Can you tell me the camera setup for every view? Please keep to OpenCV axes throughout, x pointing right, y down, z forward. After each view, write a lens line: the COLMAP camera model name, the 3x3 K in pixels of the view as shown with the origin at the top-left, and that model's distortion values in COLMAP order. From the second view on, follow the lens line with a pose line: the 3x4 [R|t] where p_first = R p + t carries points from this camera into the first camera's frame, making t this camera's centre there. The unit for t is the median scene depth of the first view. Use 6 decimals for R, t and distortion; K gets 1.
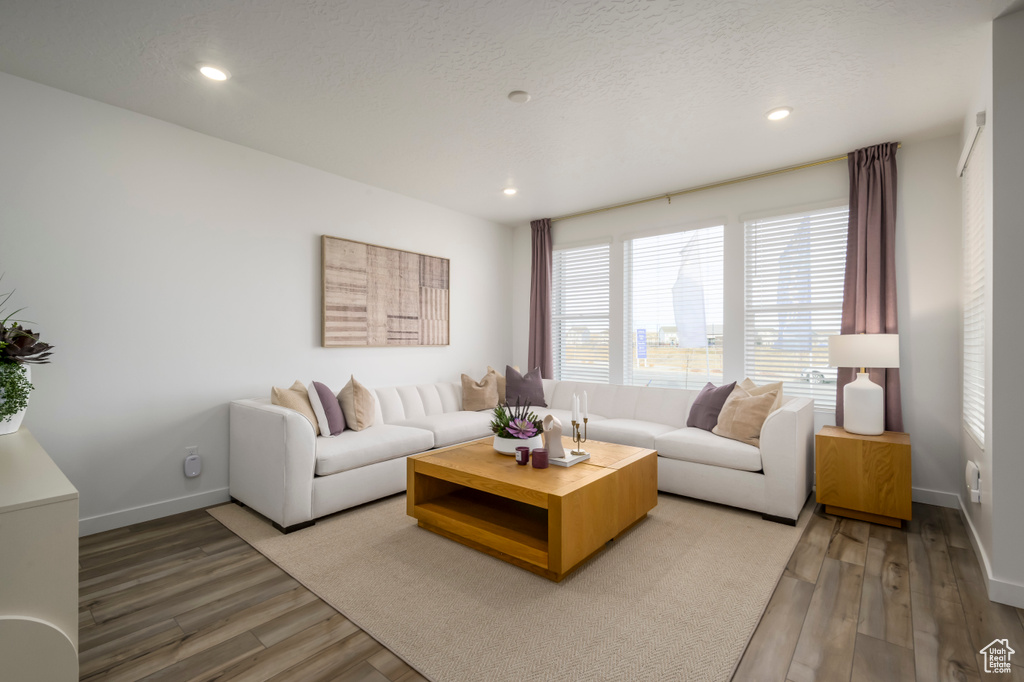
lens RADIAL K [[447.5, 0, 518.0], [0, 447.5, 343.2], [0, 0, 1]] dist [0.012092, -0.003681]
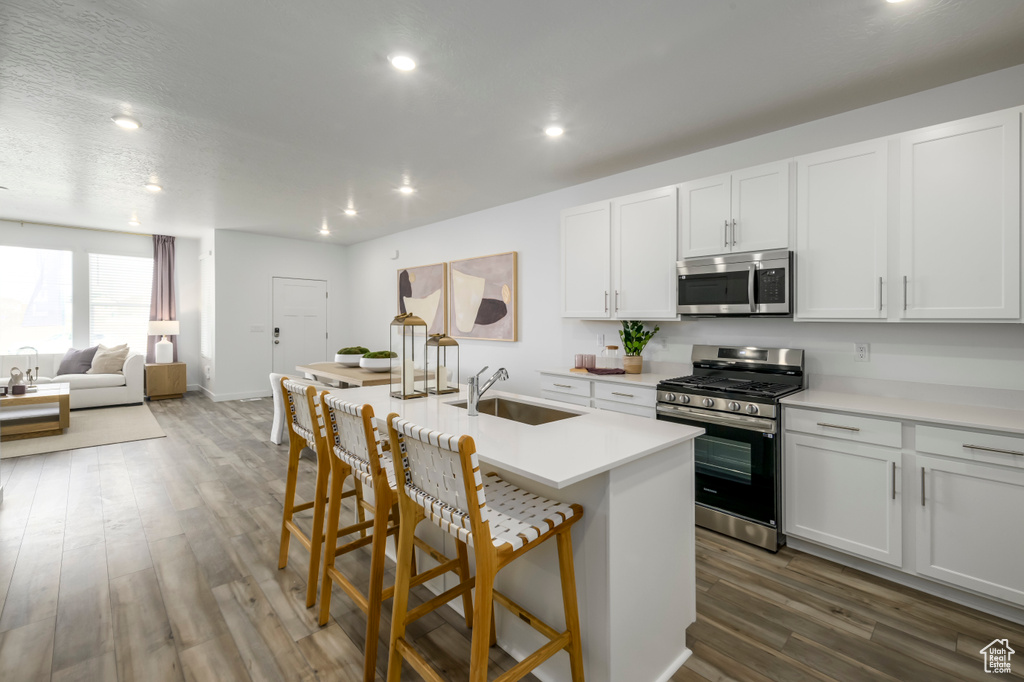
lens RADIAL K [[447.5, 0, 513.8], [0, 447.5, 321.3], [0, 0, 1]] dist [0.012092, -0.003681]
pose [[0.112792, -0.004804, 0.993607, -1.184326], [-0.007078, 0.999959, 0.005638, -0.038108], [-0.993593, -0.007669, 0.112753, -0.928754]]
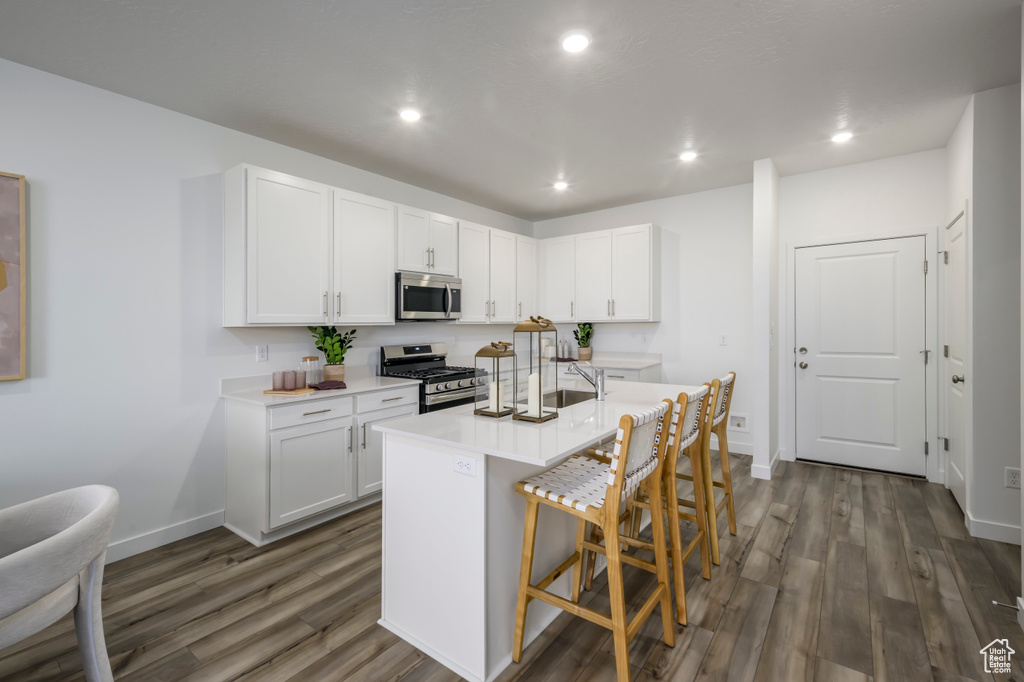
lens RADIAL K [[447.5, 0, 513.5], [0, 447.5, 334.2], [0, 0, 1]] dist [0.012092, -0.003681]
pose [[-0.998459, 0.011083, -0.054379, -0.418607], [0.009742, 0.999643, 0.024864, -0.038165], [0.054636, 0.024296, -0.998211, -0.088906]]
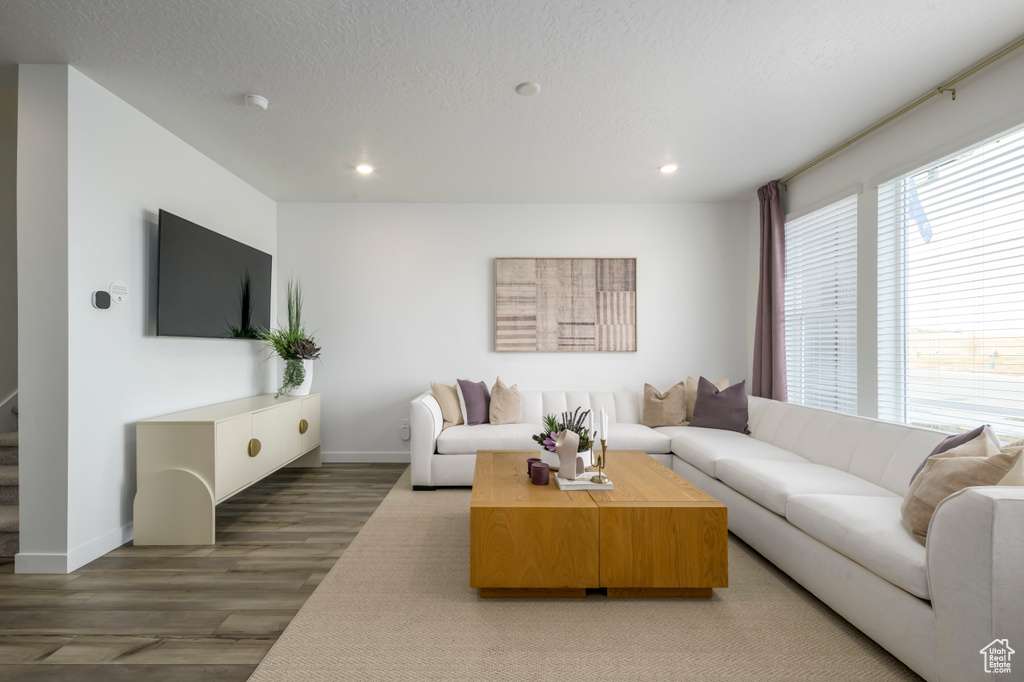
lens RADIAL K [[447.5, 0, 483.2], [0, 447.5, 352.1], [0, 0, 1]] dist [0.012092, -0.003681]
pose [[0.638615, 0.005548, -0.769507, 0.522288], [-0.003227, 0.999985, 0.004531, 0.003665], [0.769520, -0.000410, 0.638623, 0.248862]]
